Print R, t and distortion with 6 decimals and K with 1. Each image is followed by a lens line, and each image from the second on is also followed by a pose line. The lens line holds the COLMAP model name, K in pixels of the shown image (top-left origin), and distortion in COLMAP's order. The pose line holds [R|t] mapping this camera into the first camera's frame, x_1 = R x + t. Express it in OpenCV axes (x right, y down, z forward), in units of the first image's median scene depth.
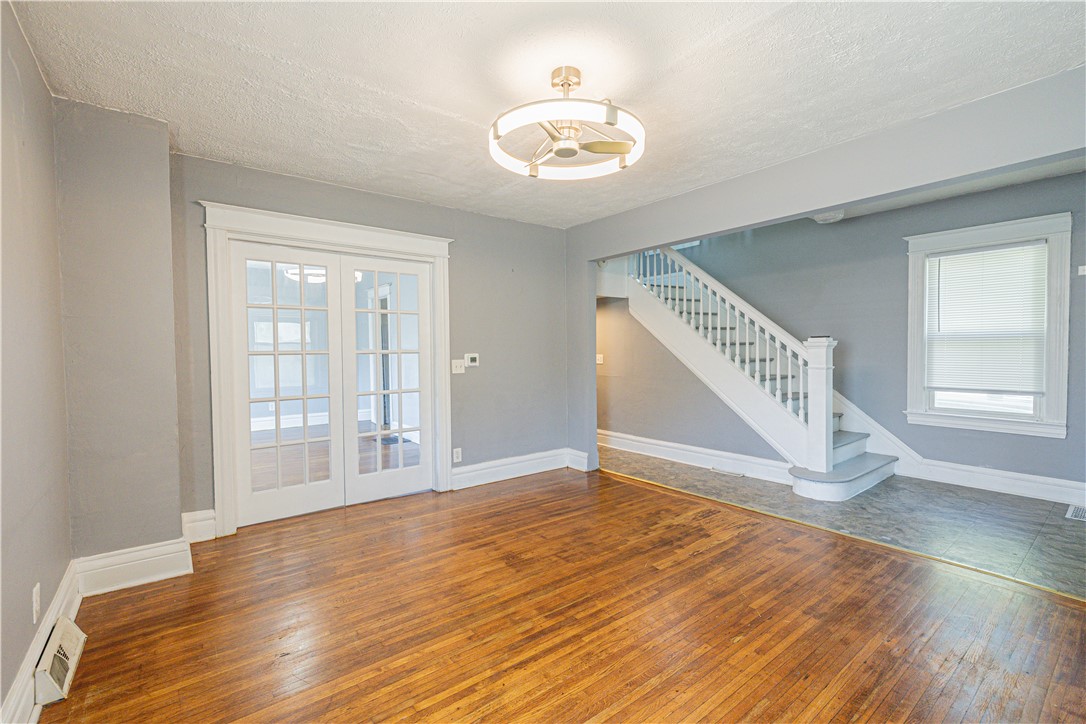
lens RADIAL K [[460.5, 0, 531.4], [0, 460.5, 361.5], [0, 0, 1]] dist [0.000212, 0.000315]
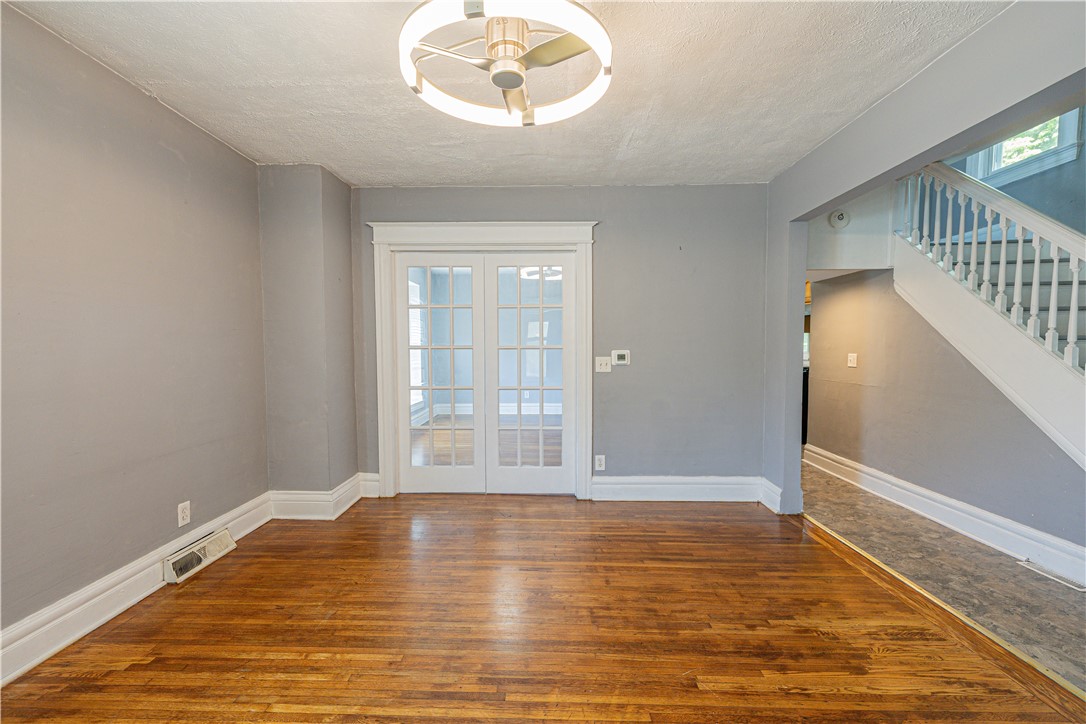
lens RADIAL K [[461.3, 0, 540.3], [0, 461.3, 370.2], [0, 0, 1]] dist [0.000678, 0.000427]
pose [[0.786260, 0.038392, -0.616702, 0.347136], [-0.020543, 0.999140, 0.036009, -0.008749], [0.617555, -0.015643, 0.786373, 0.258622]]
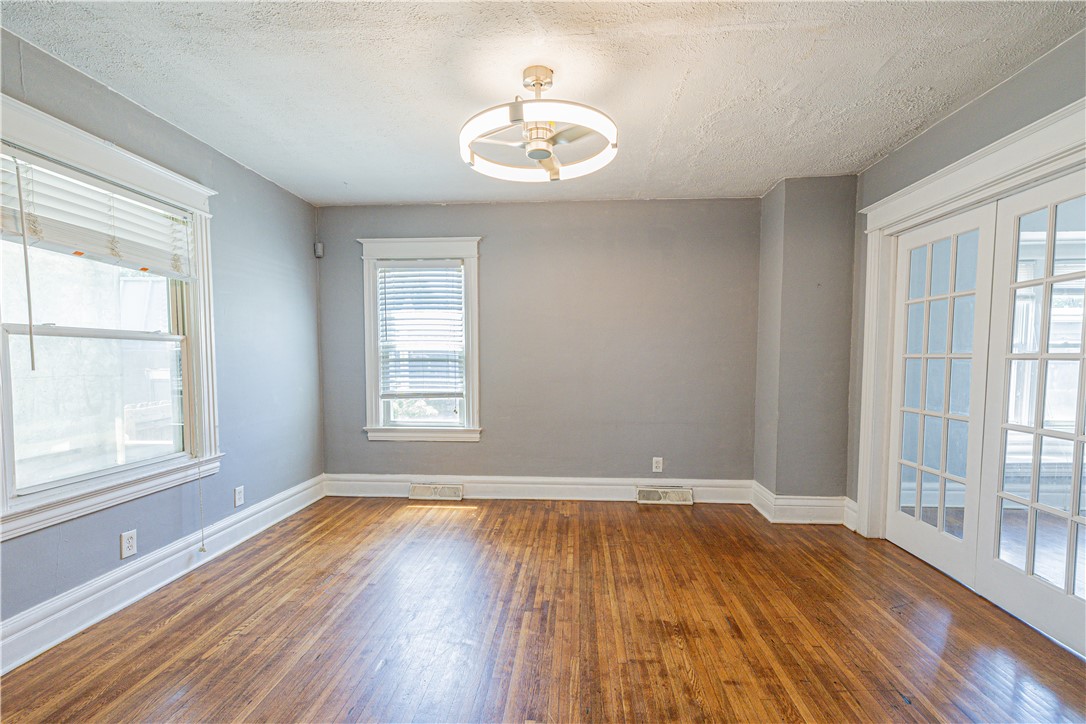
lens RADIAL K [[491.7, 0, 543.0], [0, 491.7, 362.0], [0, 0, 1]] dist [0.000716, 0.000211]
pose [[-0.653951, 0.015947, -0.756369, 0.530564], [-0.011698, 0.999445, 0.031186, -0.024735], [0.756446, 0.029242, -0.653402, 1.016713]]
